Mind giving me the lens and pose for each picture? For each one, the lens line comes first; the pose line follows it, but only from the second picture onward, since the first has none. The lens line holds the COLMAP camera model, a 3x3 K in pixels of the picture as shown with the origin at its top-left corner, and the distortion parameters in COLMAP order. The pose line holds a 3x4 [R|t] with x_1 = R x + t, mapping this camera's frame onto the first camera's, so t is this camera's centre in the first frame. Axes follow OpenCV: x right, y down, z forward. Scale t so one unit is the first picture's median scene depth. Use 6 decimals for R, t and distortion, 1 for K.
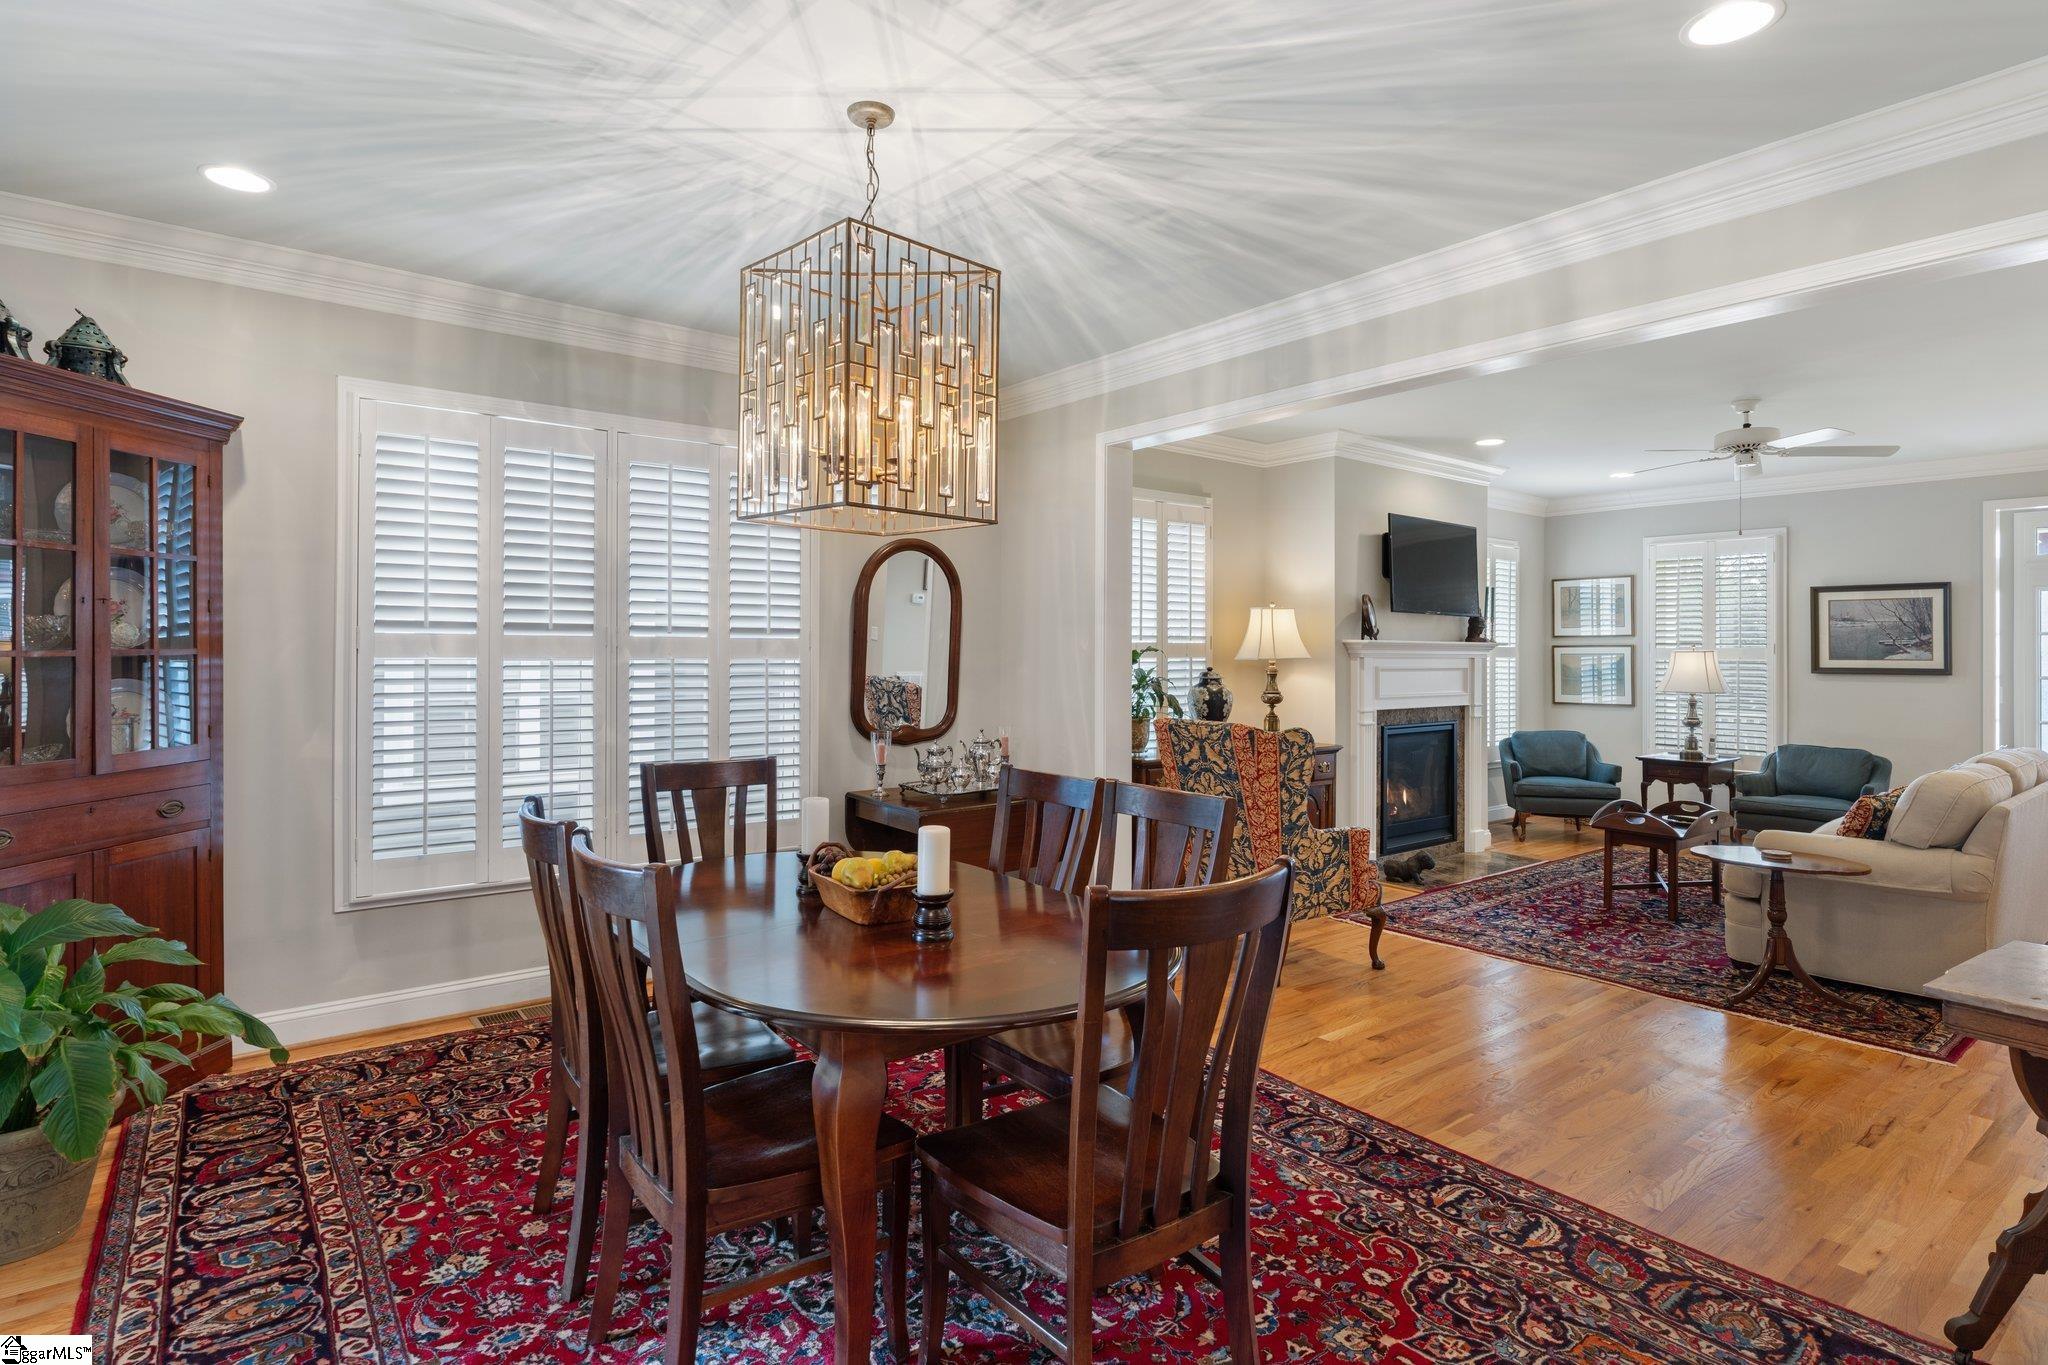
lens RADIAL K [[1060.8, 0, 1007.5], [0, 1060.8, 664.5], [0, 0, 1]] dist [-0.003455, -0.000353]
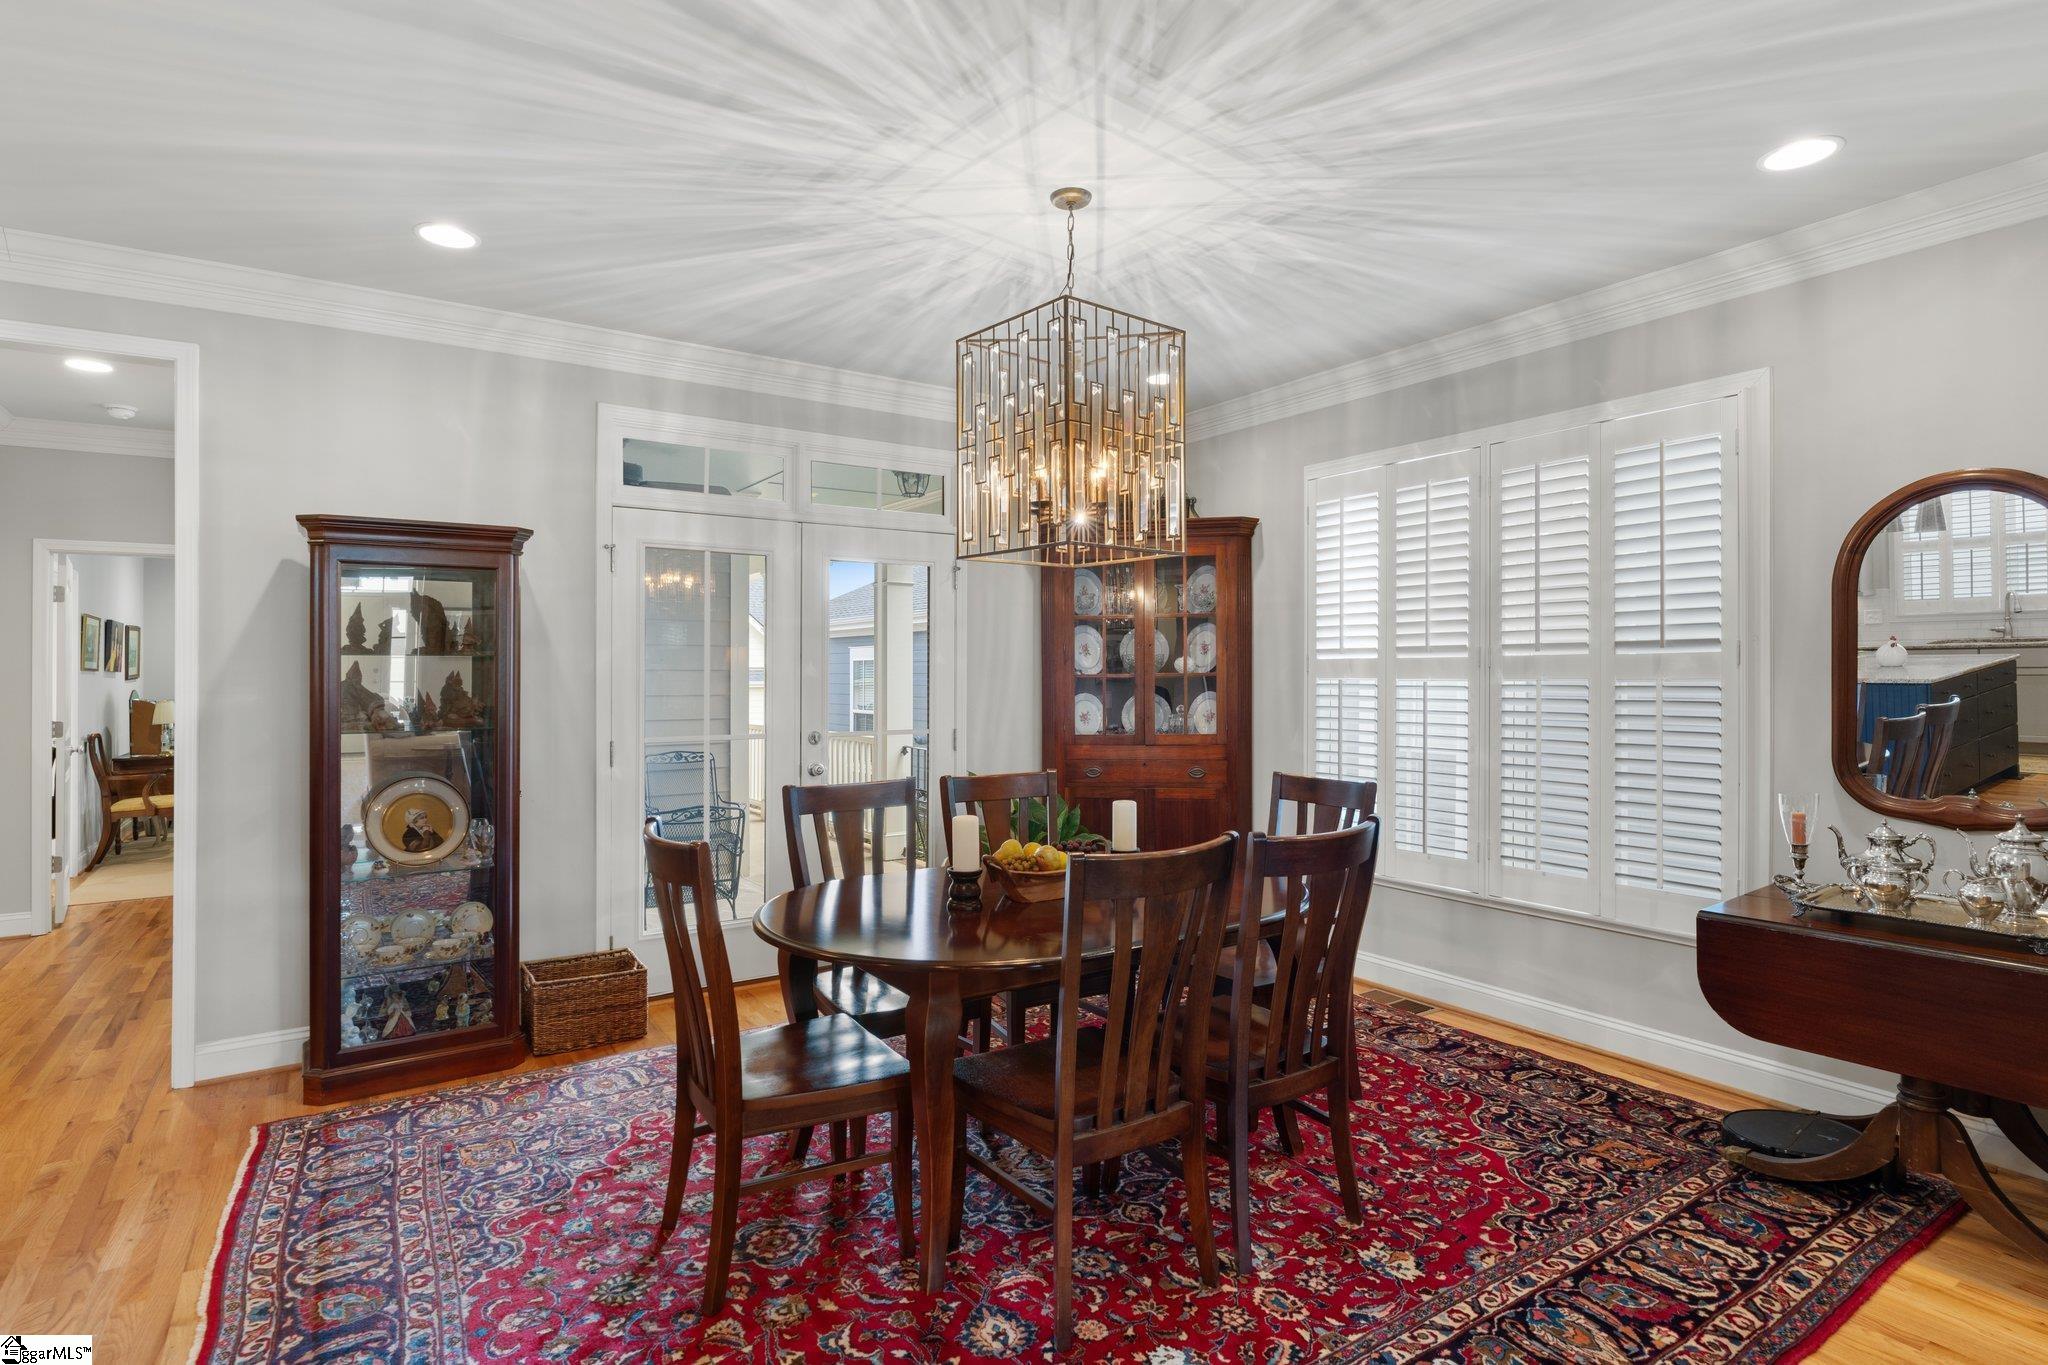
lens RADIAL K [[1060.8, 0, 1009.2], [0, 1060.8, 678.8], [0, 0, 1]] dist [-0.003455, -0.000353]
pose [[-0.095995, -0.001196, -0.995381, 0.665284], [-0.009650, 0.999953, -0.000271, -0.001769], [0.995335, 0.009580, -0.096002, 0.691845]]
